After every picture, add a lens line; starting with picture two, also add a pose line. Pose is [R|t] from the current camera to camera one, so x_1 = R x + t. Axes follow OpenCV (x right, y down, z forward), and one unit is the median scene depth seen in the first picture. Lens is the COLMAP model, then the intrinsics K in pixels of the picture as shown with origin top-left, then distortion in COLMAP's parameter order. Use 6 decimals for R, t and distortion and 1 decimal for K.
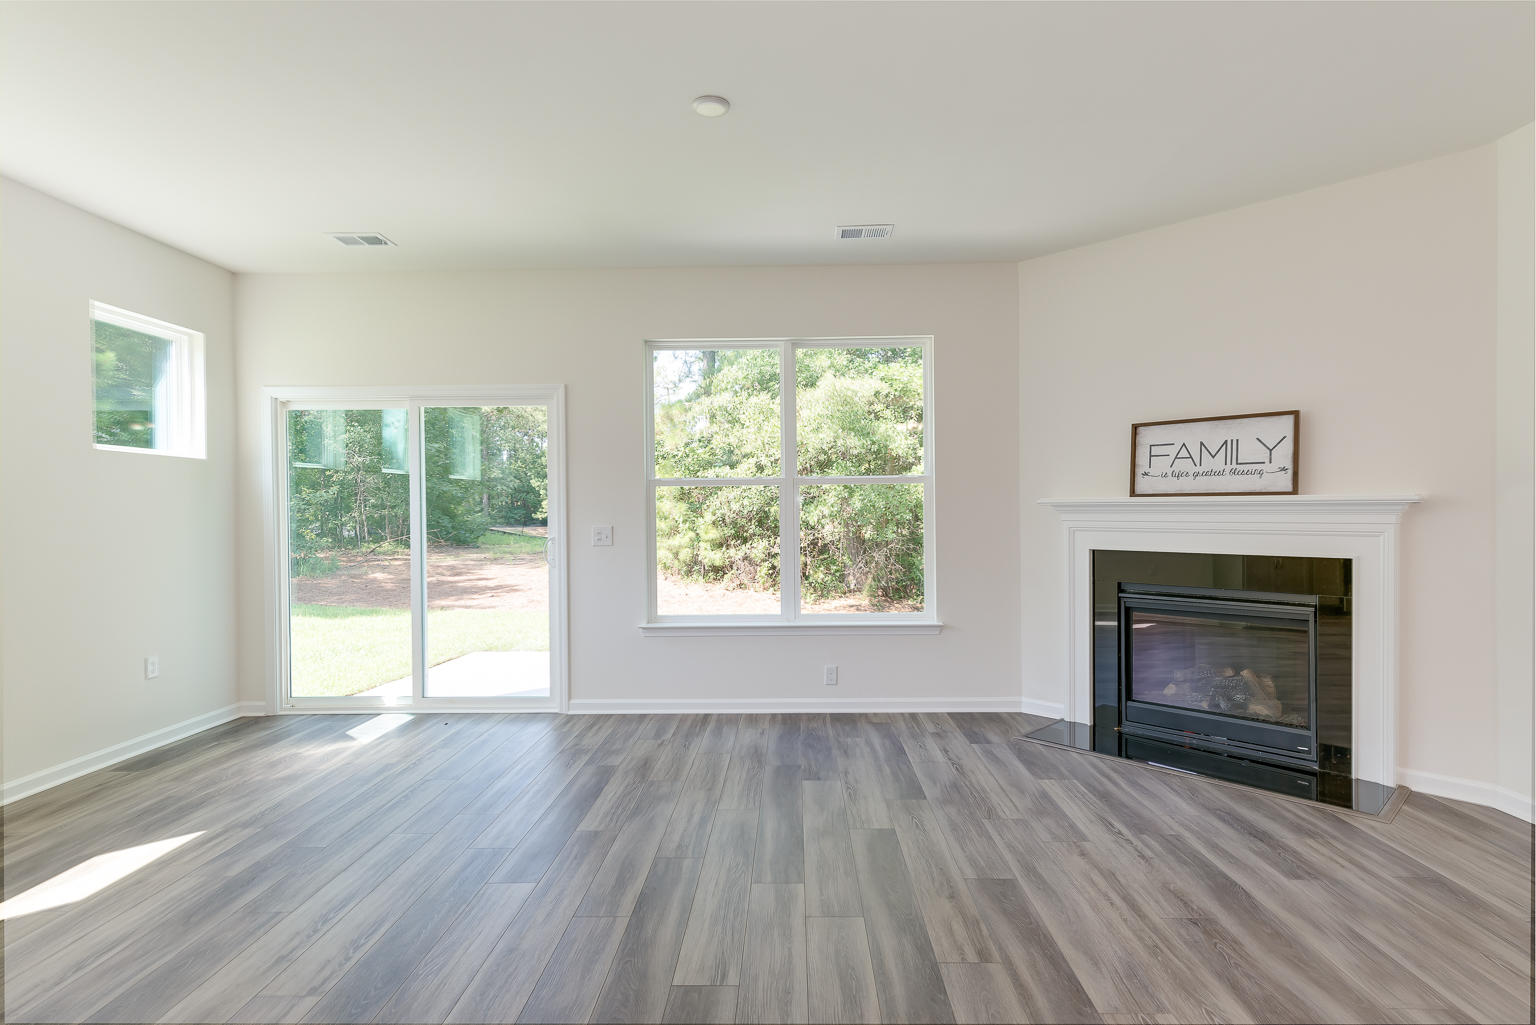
lens RADIAL K [[783.5, 0, 768.0], [0, 783.5, 512.5], [0, 0, 1]] dist [0.001705, 0.000682]
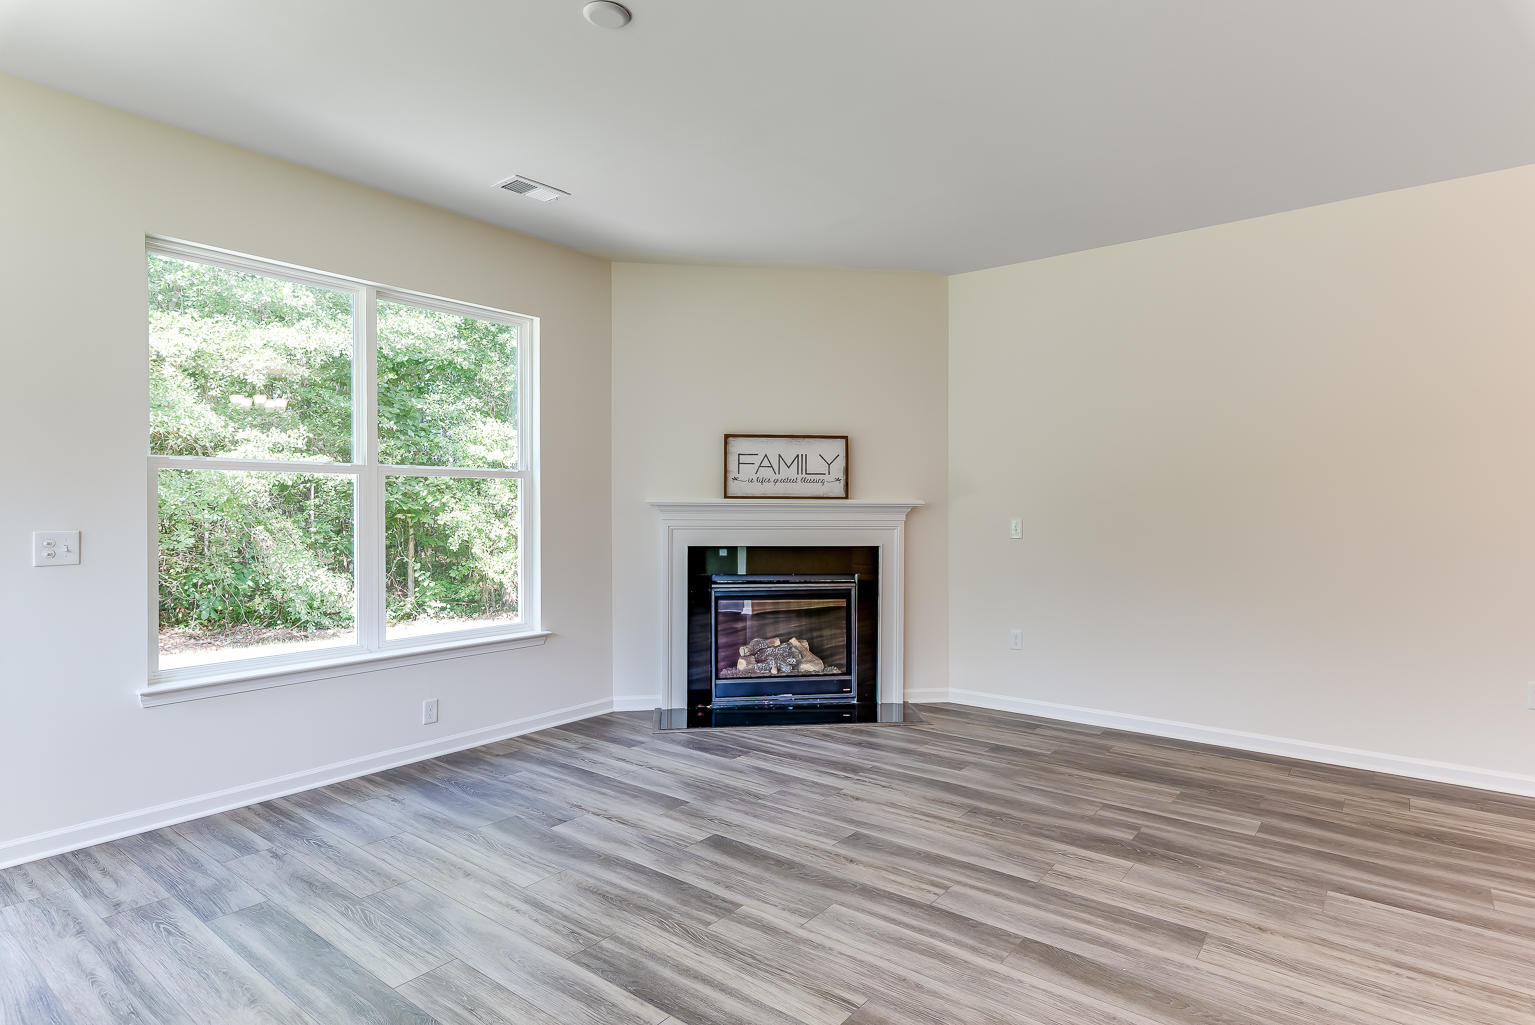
lens RADIAL K [[819.4, 0, 767.5], [0, 819.4, 512.5], [0, 0, 1]] dist [0.001287, 0.000602]
pose [[0.592432, 0.004427, 0.805608, -0.506653], [-0.002355, 0.999990, -0.003763, 0.005136], [-0.805617, 0.000332, 0.592436, 0.276385]]
